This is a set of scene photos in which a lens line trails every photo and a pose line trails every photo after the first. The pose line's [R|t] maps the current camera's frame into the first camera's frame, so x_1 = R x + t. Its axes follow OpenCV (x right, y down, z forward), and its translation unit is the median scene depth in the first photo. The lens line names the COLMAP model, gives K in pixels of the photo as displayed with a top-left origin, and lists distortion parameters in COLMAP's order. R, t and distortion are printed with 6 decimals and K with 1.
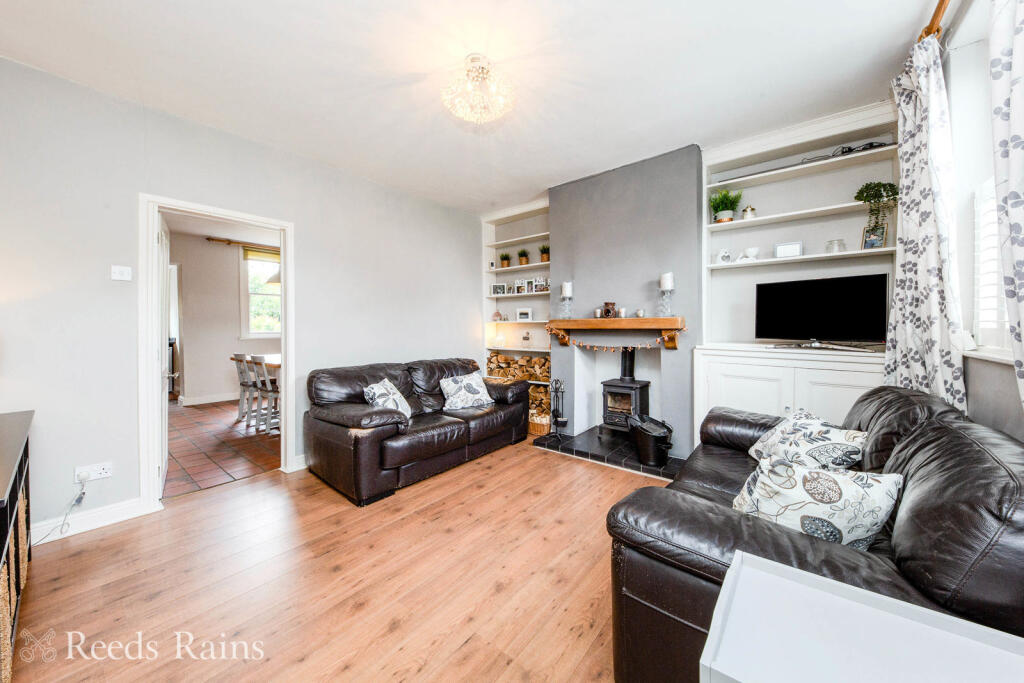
lens RADIAL K [[370.4, 0, 511.7], [0, 370.4, 330.9], [0, 0, 1]] dist [-0.001610, -0.000968]
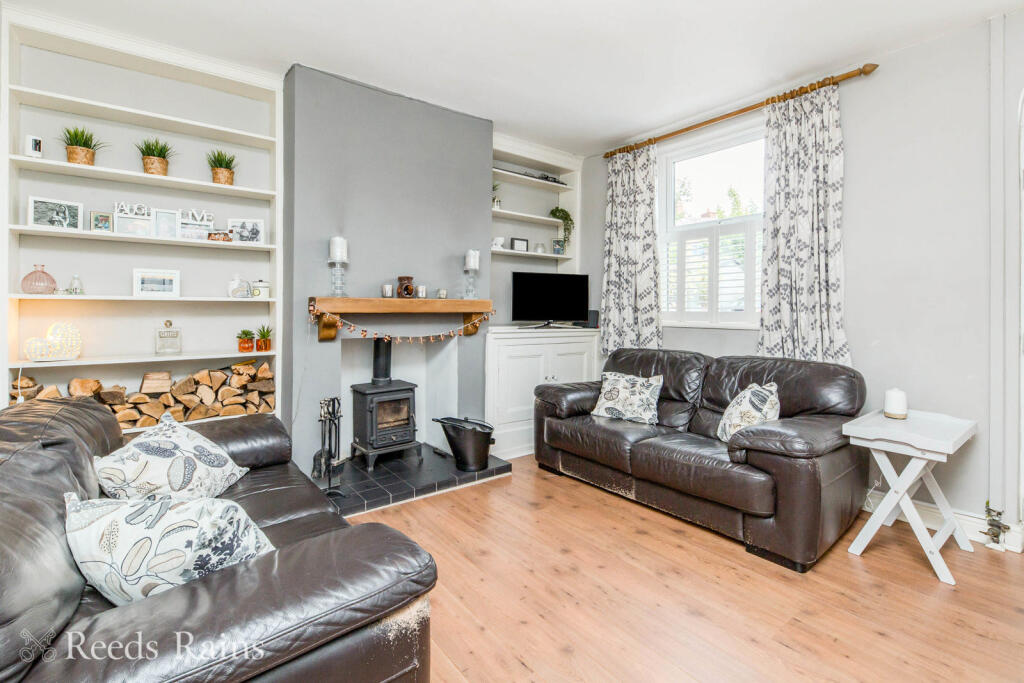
lens RADIAL K [[469.8, 0, 520.1], [0, 469.8, 308.8], [0, 0, 1]] dist [0.001842, -0.000299]
pose [[0.209246, 0.004768, 0.977851, -0.604414], [0.007818, 0.999948, -0.006549, -0.005519], [-0.977832, 0.009015, 0.209198, 0.590440]]
